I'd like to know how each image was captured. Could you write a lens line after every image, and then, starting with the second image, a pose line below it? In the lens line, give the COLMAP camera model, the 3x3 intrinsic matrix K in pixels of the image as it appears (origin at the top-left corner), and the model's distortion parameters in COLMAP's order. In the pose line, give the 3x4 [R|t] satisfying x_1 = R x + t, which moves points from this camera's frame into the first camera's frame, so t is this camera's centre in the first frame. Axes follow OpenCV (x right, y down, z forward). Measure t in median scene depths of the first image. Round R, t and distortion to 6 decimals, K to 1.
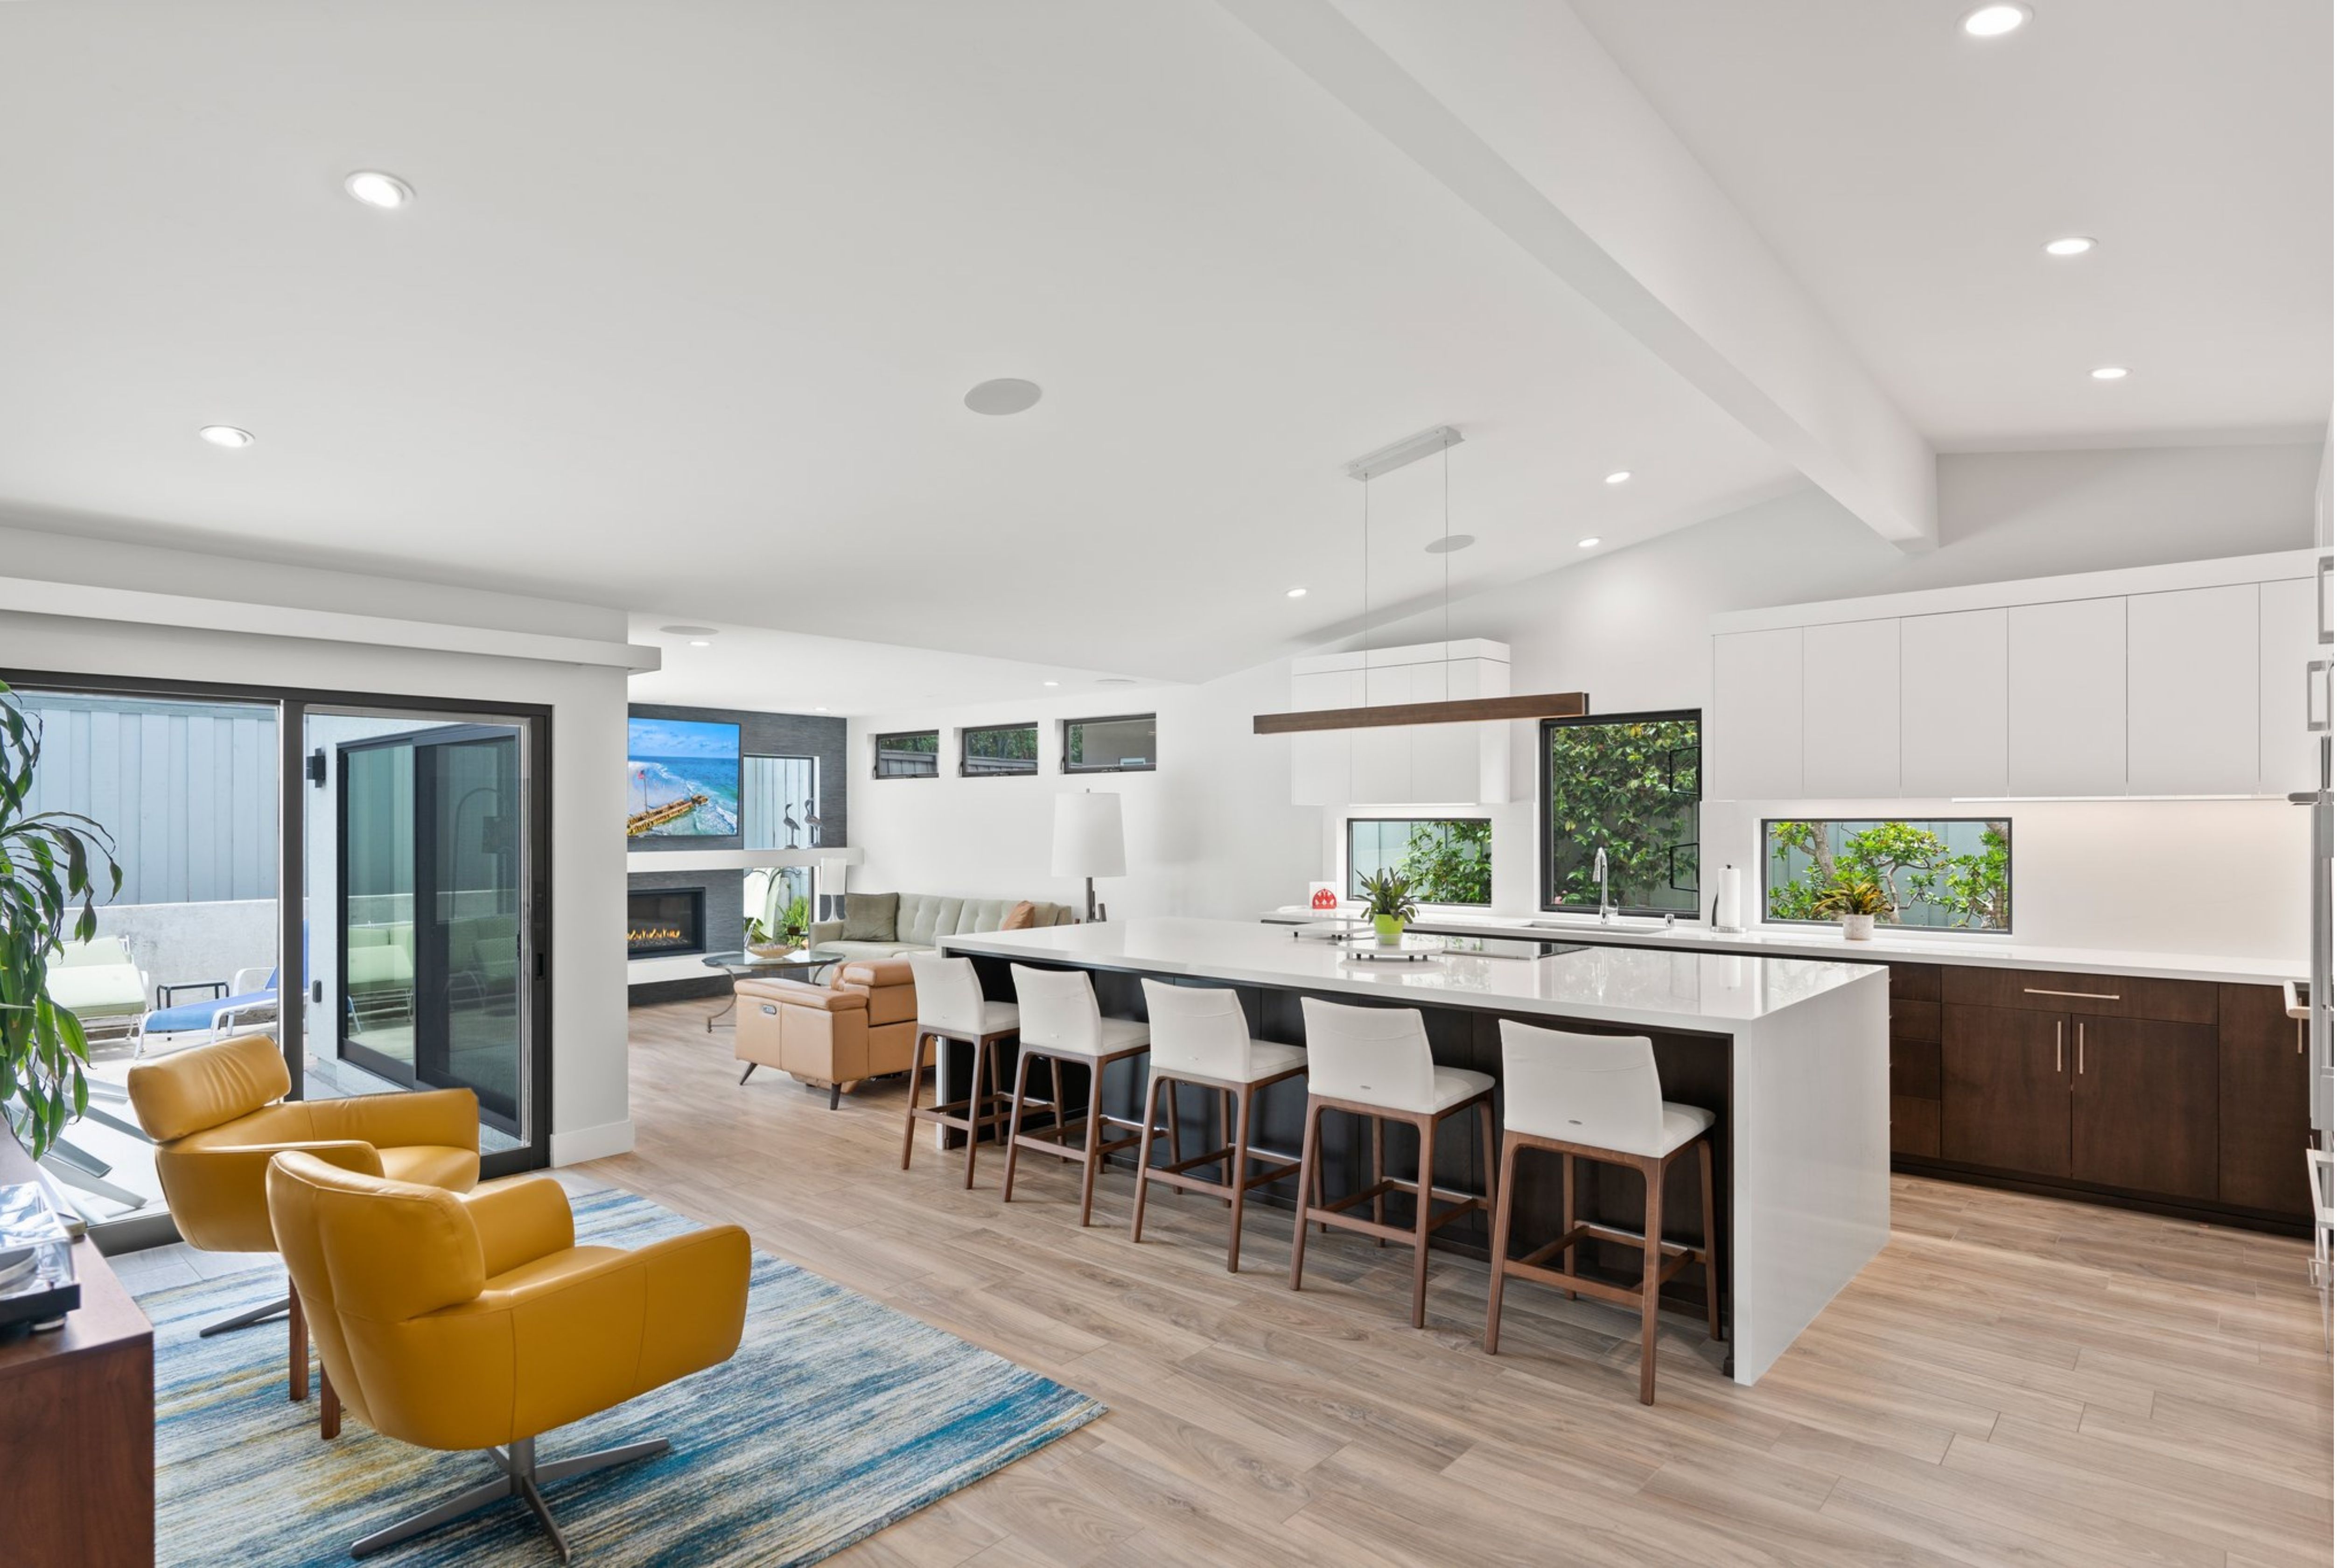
lens RADIAL K [[1235.5, 0, 1172.4], [0, 1235.5, 802.1], [0, 0, 1]] dist [0.000109, 0.000165]
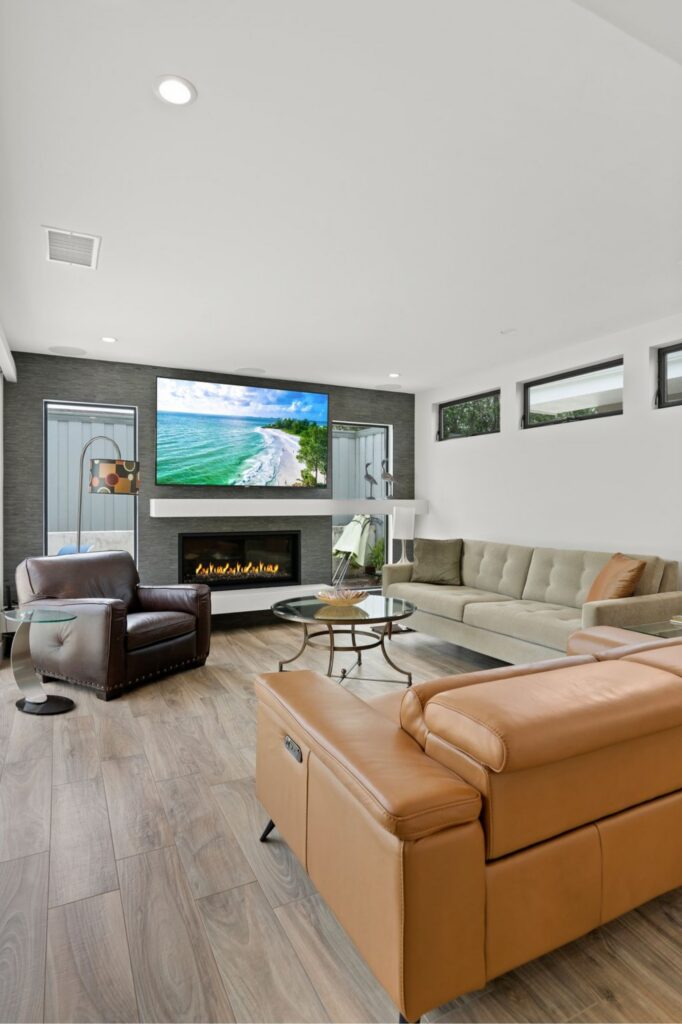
lens RADIAL K [[537.9, 0, 339.5], [0, 537.9, 508.6], [0, 0, 1]] dist [0.000109, 0.000165]
pose [[0.926397, 0.007963, -0.376464, -0.138291], [0.000291, 0.999761, 0.021863, 0.034781], [0.376549, -0.020363, 0.926173, 0.501588]]
